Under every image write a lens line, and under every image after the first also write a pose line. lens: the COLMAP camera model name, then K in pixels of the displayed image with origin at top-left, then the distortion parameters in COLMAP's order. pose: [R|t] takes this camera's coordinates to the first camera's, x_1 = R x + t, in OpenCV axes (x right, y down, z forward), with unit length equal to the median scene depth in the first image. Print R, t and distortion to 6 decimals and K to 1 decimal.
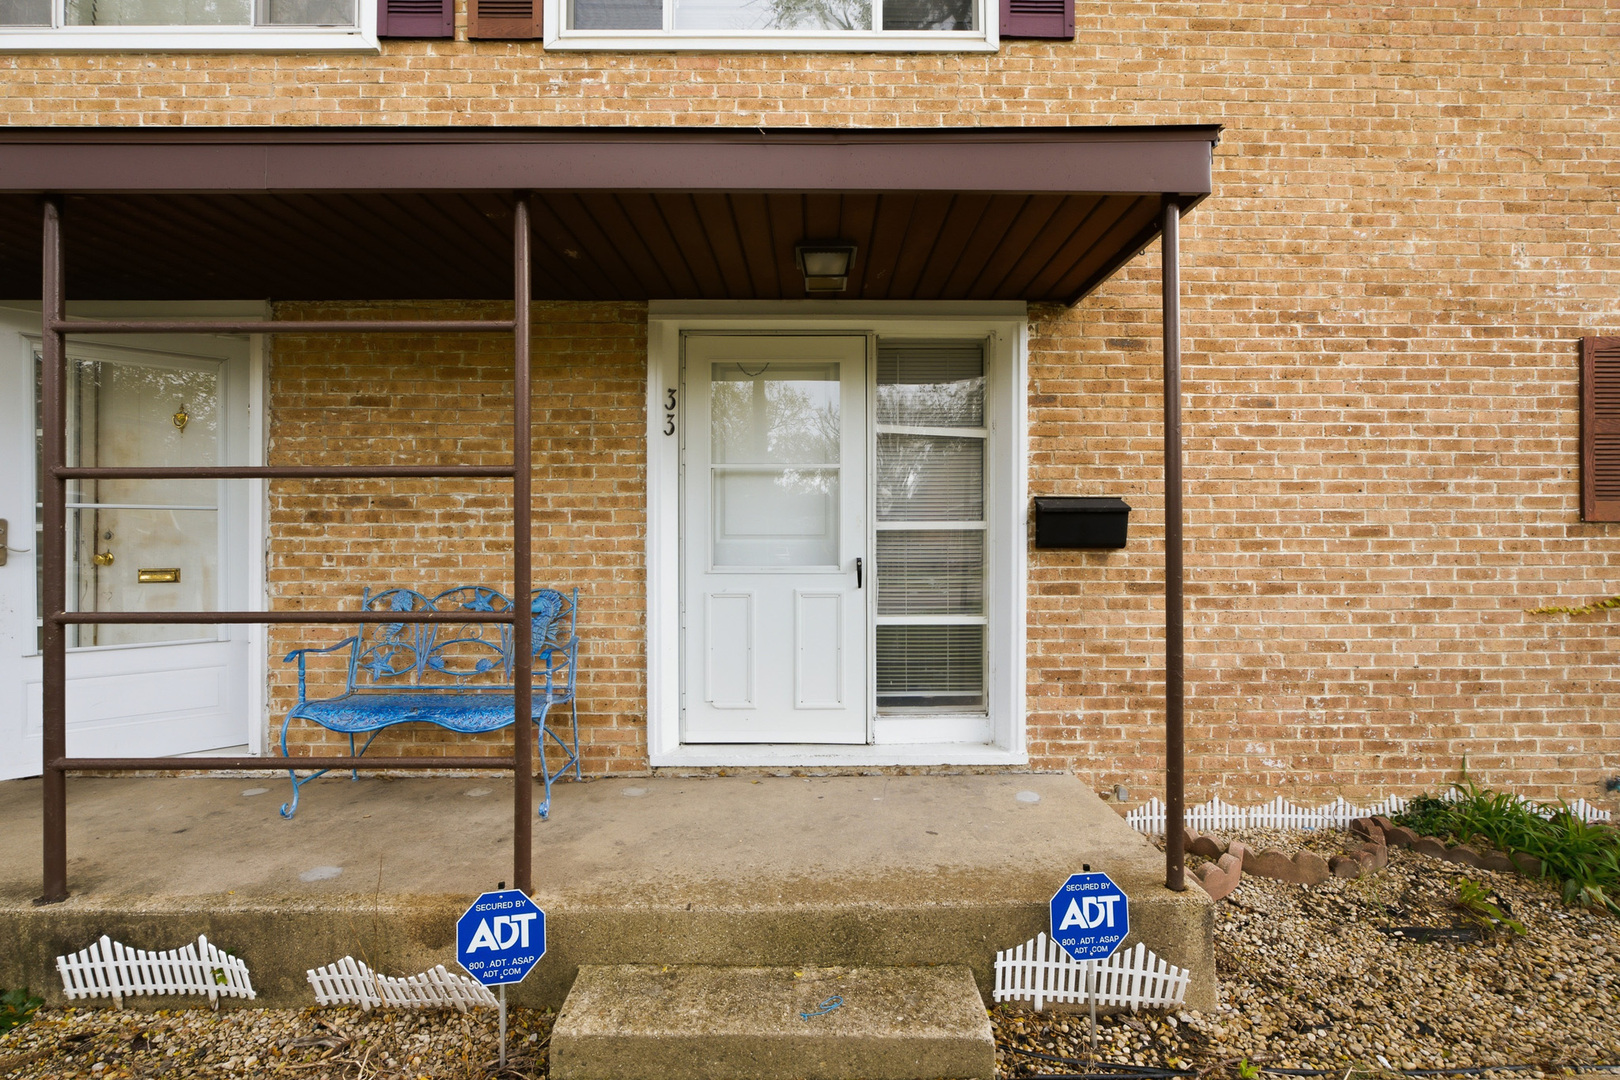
lens RADIAL K [[733.2, 0, 808.8], [0, 733.2, 544.0], [0, 0, 1]] dist [-0.011419, -0.000313]
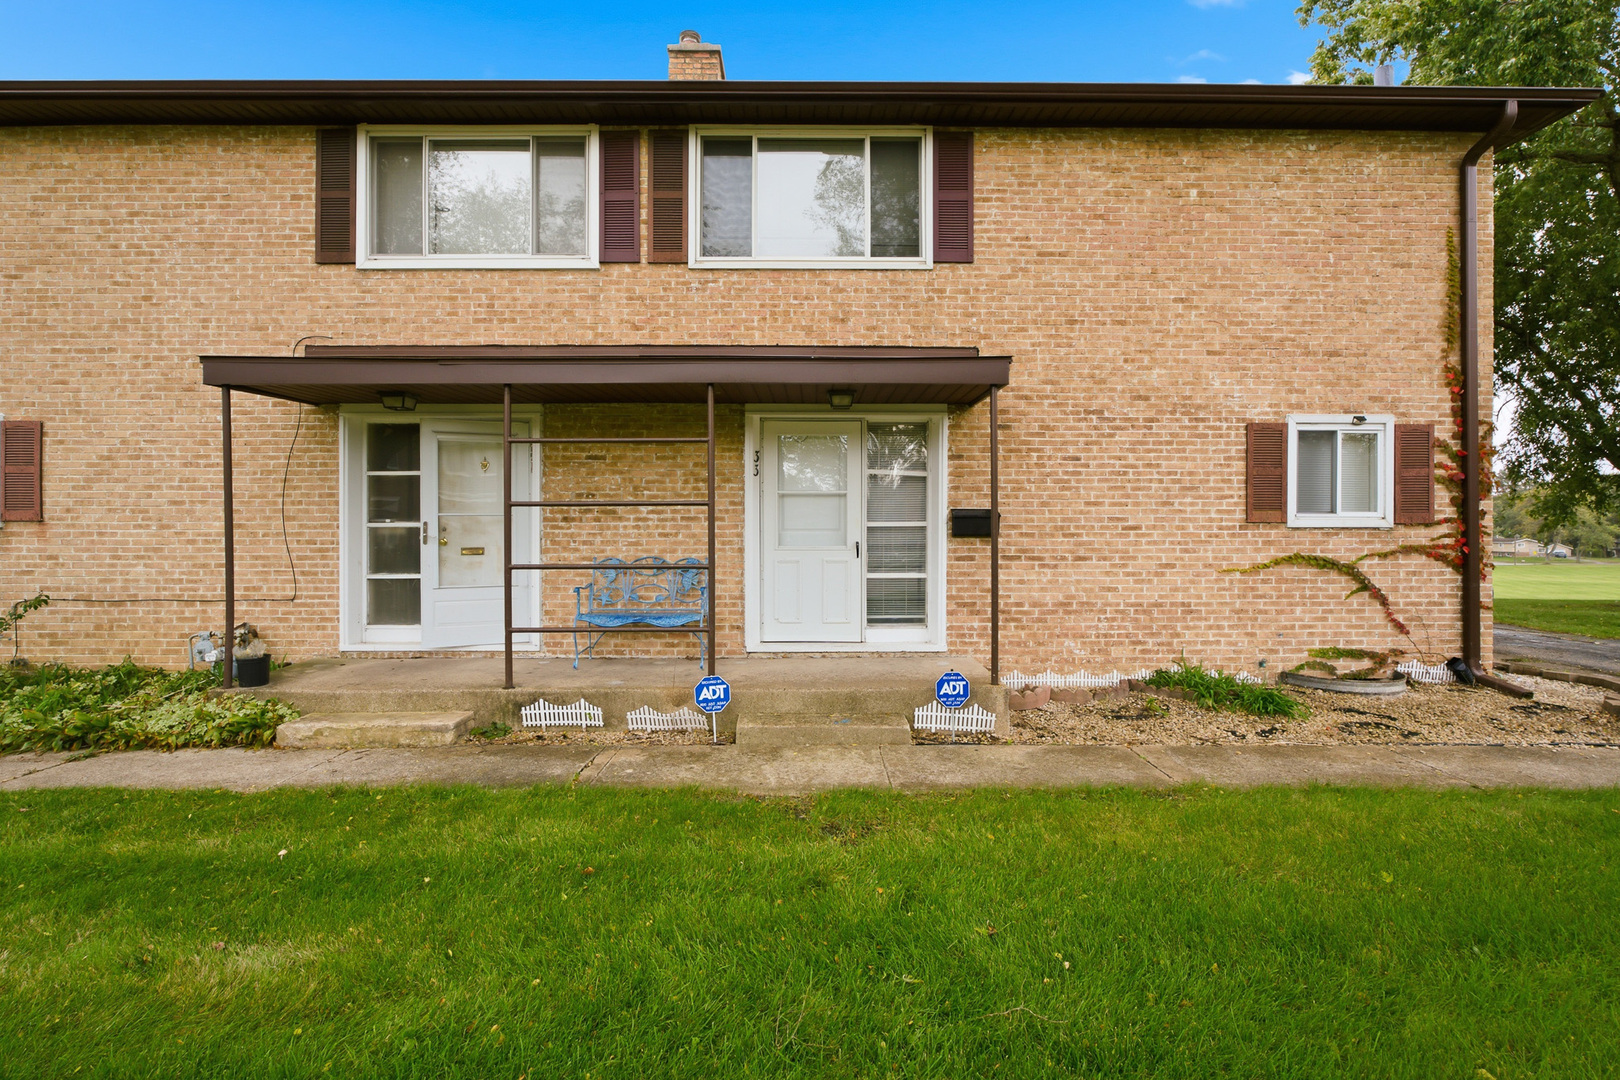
lens RADIAL K [[733.2, 0, 811.5], [0, 733.2, 534.3], [0, 0, 1]] dist [-0.011419, -0.000313]
pose [[0.999990, 0.000667, 0.004412, -0.056684], [-0.000693, 0.999982, 0.005977, -0.010627], [-0.004408, -0.005980, 0.999972, -0.869437]]
